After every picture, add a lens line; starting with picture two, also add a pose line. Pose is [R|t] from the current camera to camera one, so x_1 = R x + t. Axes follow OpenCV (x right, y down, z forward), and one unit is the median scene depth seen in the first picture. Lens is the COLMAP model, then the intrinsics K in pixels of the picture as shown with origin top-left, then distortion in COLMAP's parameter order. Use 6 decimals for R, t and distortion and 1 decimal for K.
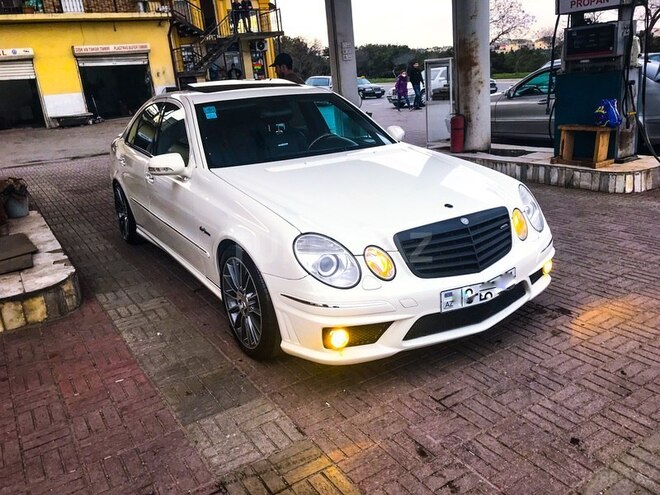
lens RADIAL K [[541.9, 0, 329.5], [0, 541.9, 238.3], [0, 0, 1]] dist [0.006543, 0.009215]
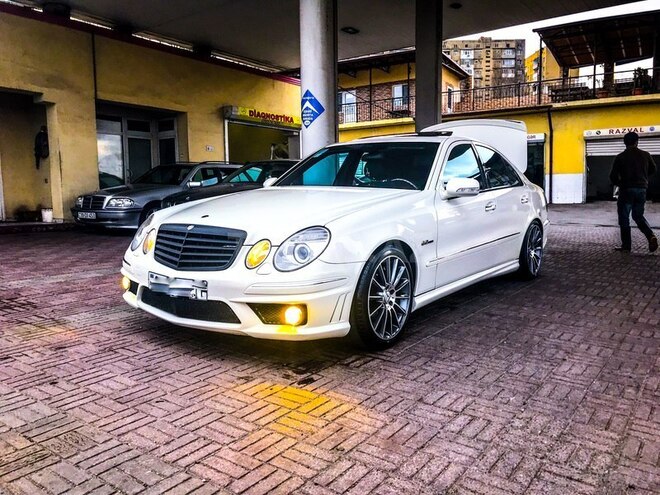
lens RADIAL K [[541.9, 0, 329.5], [0, 541.9, 238.3], [0, 0, 1]] dist [0.006543, 0.009215]
pose [[0.358597, 0.160890, -0.919523, 1.195453], [-0.290609, 0.955327, 0.053823, -0.132251], [0.887104, 0.247921, 0.389334, 0.669424]]
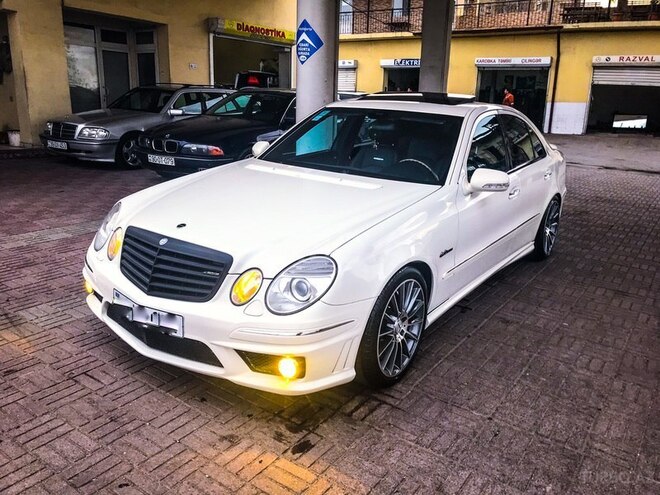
lens RADIAL K [[541.9, 0, 329.5], [0, 541.9, 238.3], [0, 0, 1]] dist [0.006543, 0.009215]
pose [[0.372300, 0.322712, -0.870201, 0.983969], [-0.328776, 0.922660, 0.201506, -0.269967], [0.867928, 0.211080, 0.449607, 0.675906]]
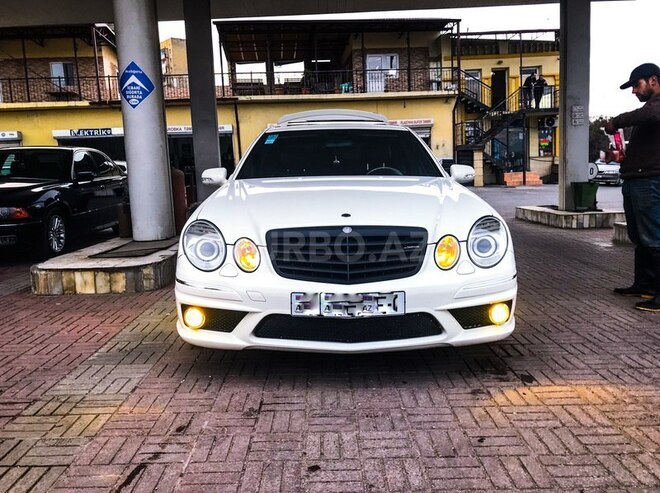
lens RADIAL K [[553.5, 0, 330.8], [0, 553.5, 235.7], [0, 0, 1]] dist [0.008268, 0.010320]
pose [[0.849881, 0.111641, -0.515014, 0.593845], [-0.187455, 0.977426, -0.097462, 0.064554], [0.492507, 0.179373, 0.851623, 0.138171]]
